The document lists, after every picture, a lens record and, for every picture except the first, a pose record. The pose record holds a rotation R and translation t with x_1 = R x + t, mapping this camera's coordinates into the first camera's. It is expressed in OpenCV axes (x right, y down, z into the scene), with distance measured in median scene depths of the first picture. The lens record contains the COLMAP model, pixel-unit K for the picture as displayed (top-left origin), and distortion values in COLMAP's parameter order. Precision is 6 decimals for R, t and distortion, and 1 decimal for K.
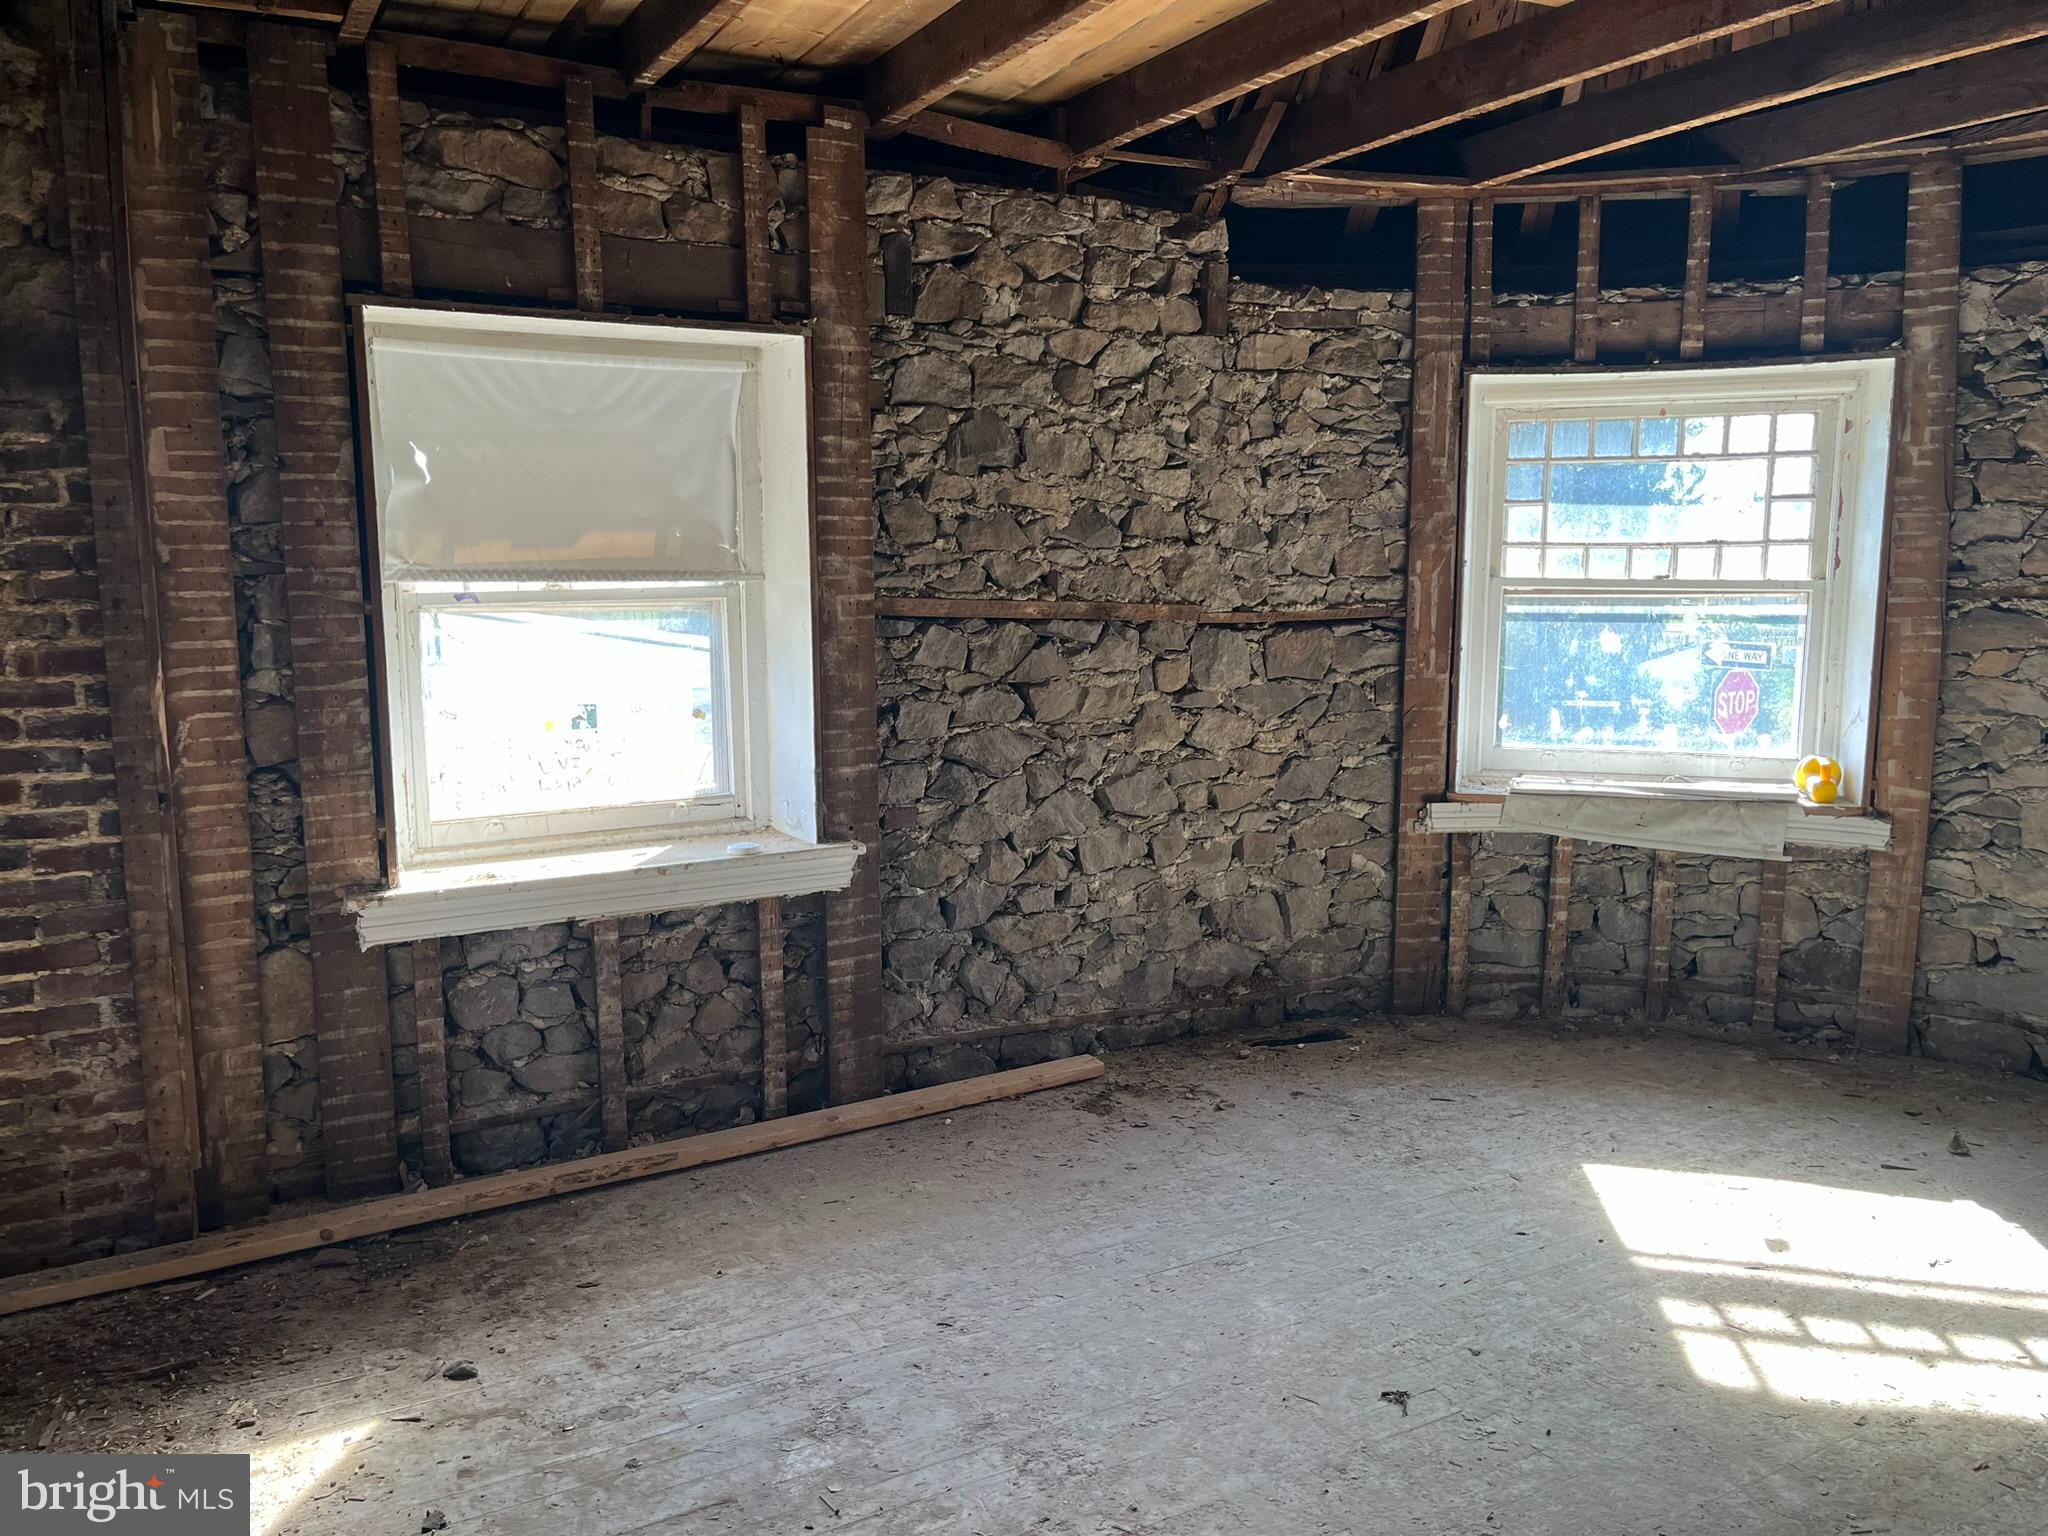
lens RADIAL K [[1486.2, 0, 1024.0], [0, 1486.2, 768.0], [0, 0, 1]] dist [0.078911, -0.105255]
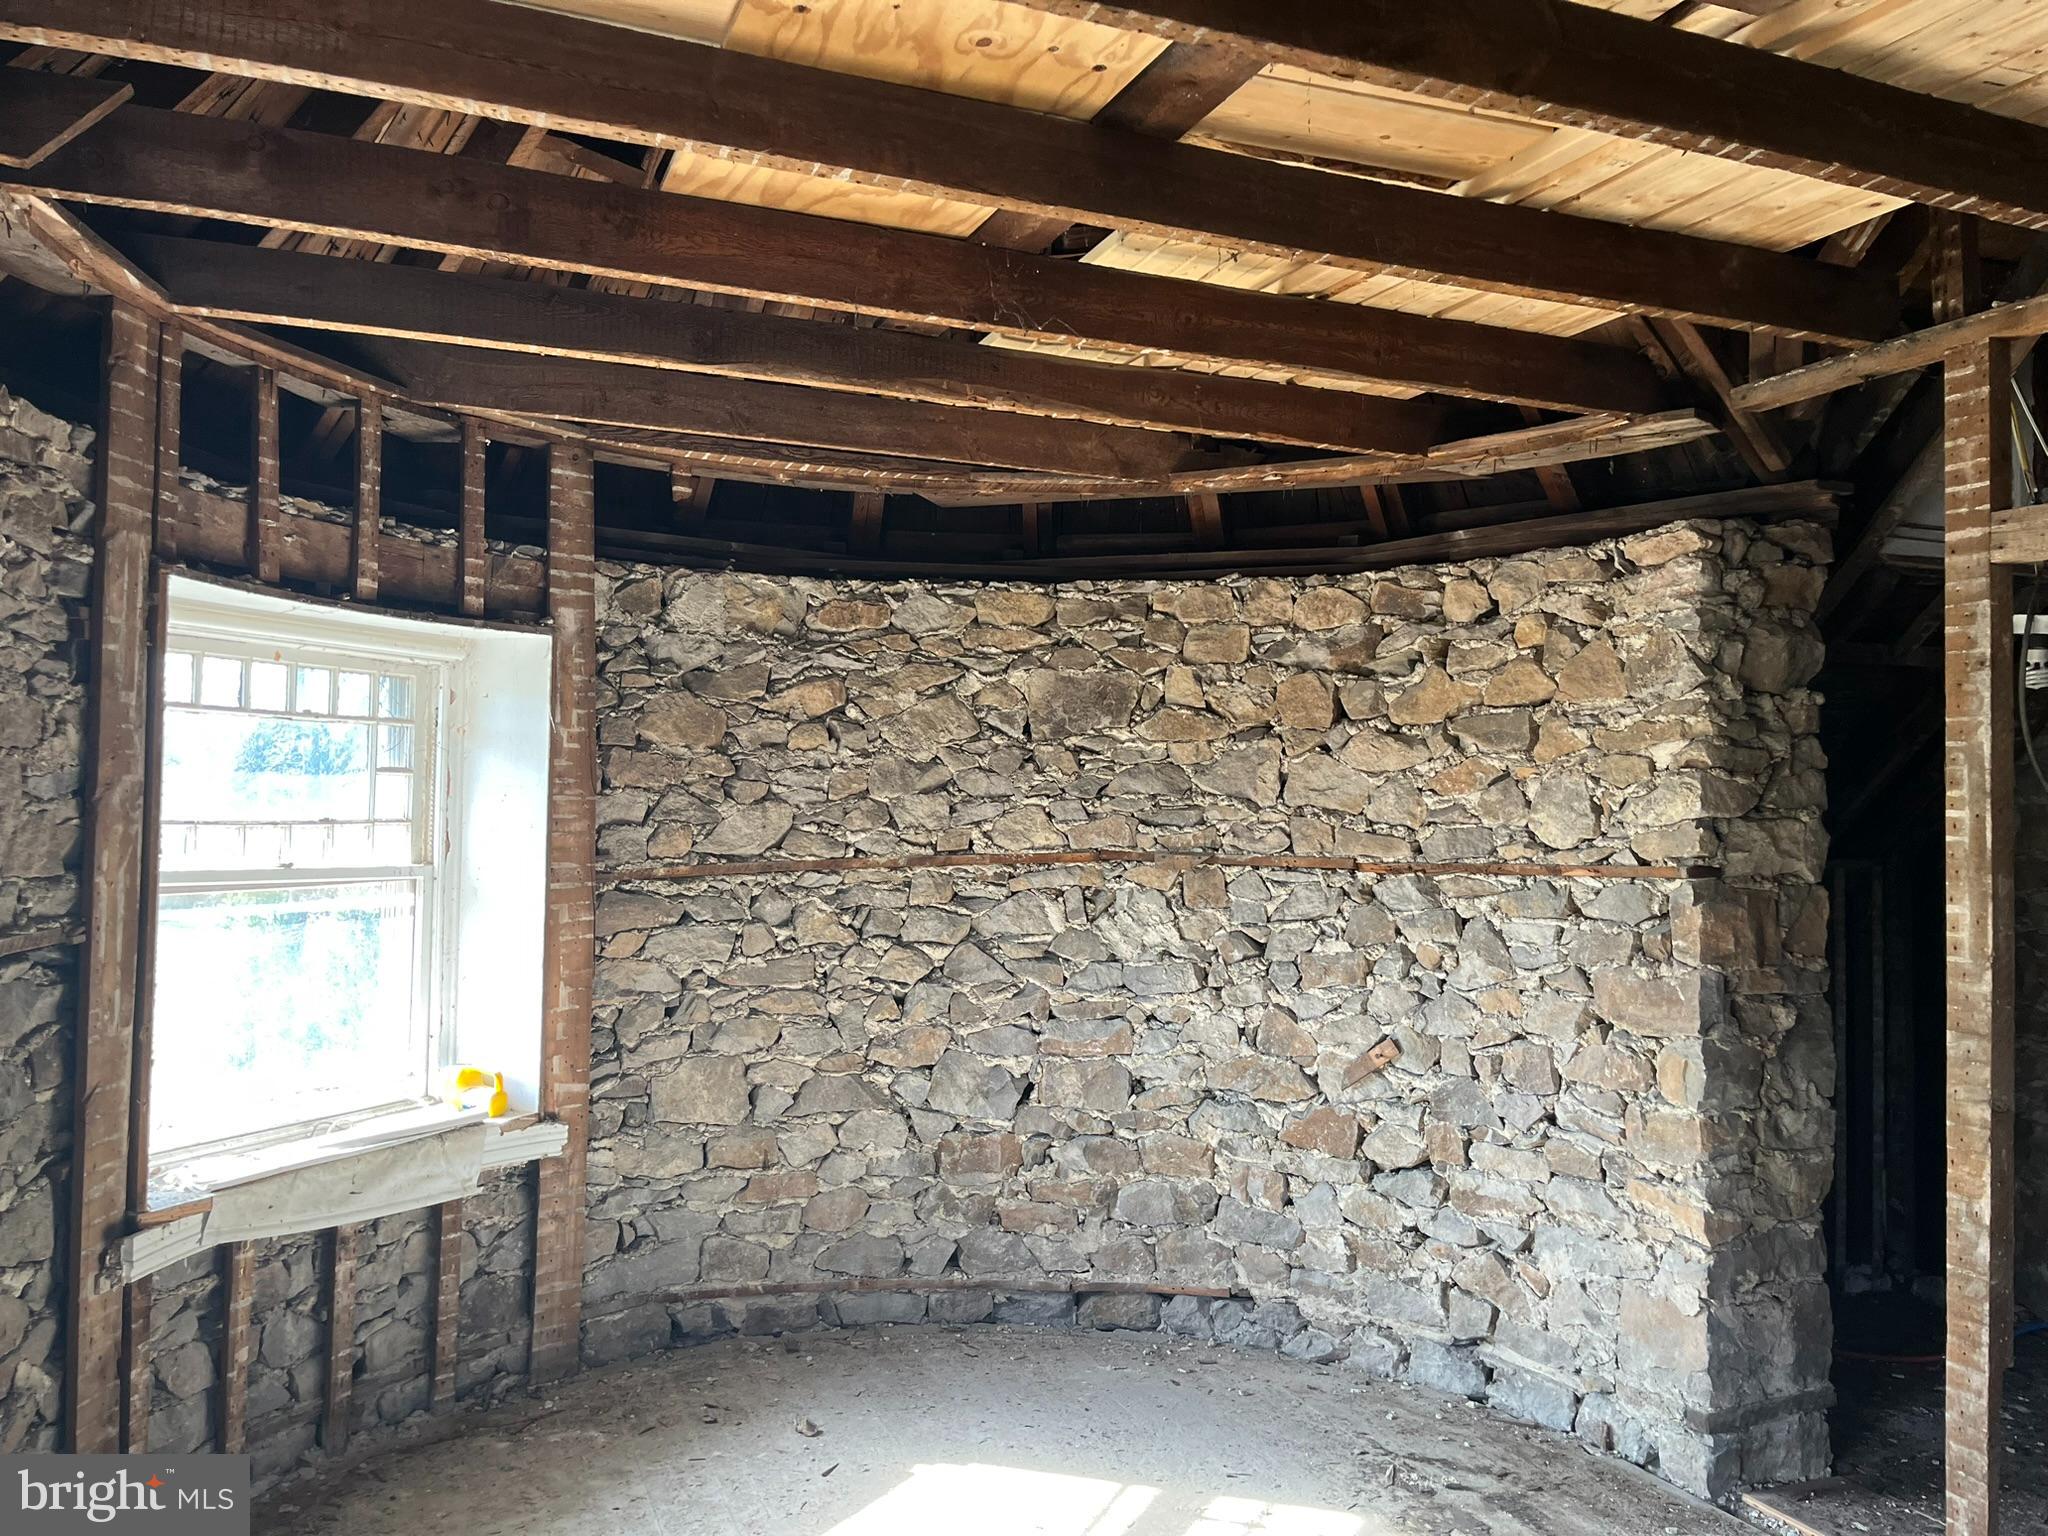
lens RADIAL K [[1554.4, 0, 1024.0], [0, 1554.4, 768.0], [0, 0, 1]] dist [0.043739, -0.004986]
pose [[0.157553, 0.033755, 0.986933, -0.346978], [0.122083, 0.991083, -0.053386, -0.096521], [-0.979935, 0.128899, 0.152027, 0.552353]]
